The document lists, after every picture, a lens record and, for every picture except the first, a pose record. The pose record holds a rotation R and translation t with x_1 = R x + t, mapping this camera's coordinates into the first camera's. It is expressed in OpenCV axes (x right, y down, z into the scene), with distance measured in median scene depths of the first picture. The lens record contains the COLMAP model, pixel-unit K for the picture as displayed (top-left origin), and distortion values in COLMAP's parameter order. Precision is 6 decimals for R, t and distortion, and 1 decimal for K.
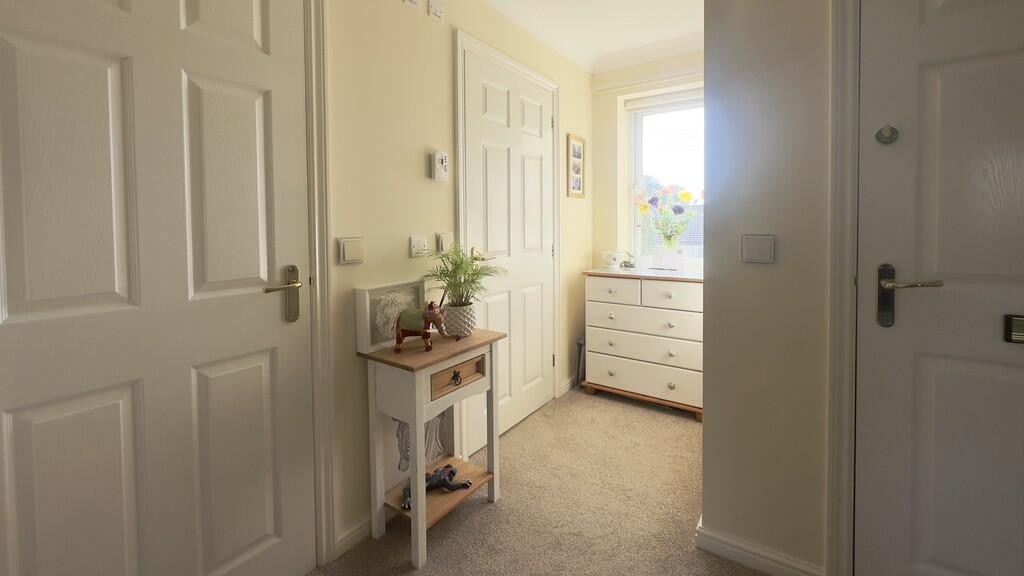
lens RADIAL K [[426.5, 0, 511.6], [0, 426.5, 234.4], [0, 0, 1]] dist [-0.000780, -0.000059]
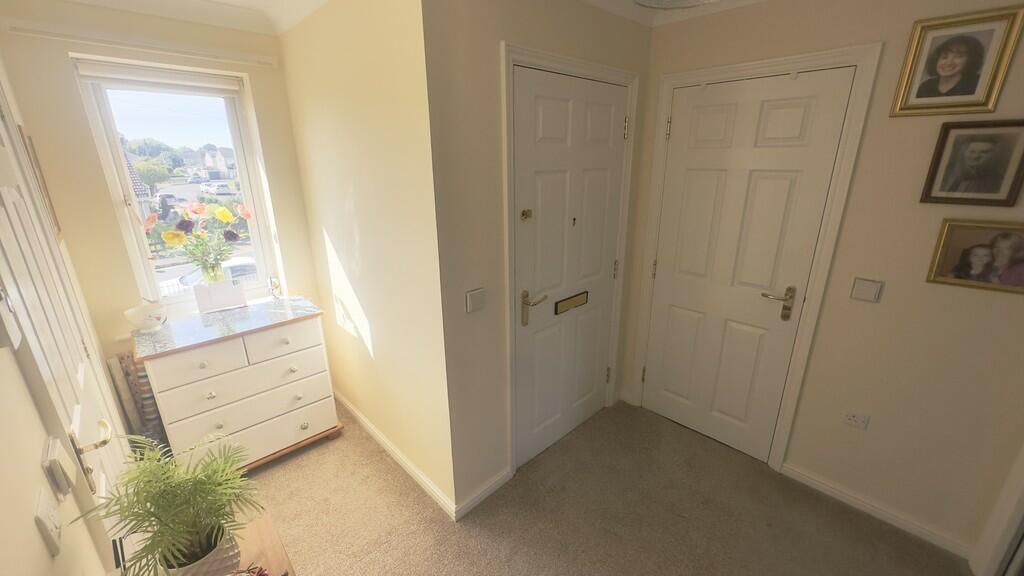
lens RADIAL K [[406.8, 0, 512.0], [0, 406.8, 288.0], [0, 0, 1]] dist [-0.003103, -0.000337]
pose [[0.191470, -0.291854, 0.937102, -0.312584], [0.030564, 0.956077, 0.291519, -0.202251], [-0.981023, -0.027175, 0.191980, 0.371116]]
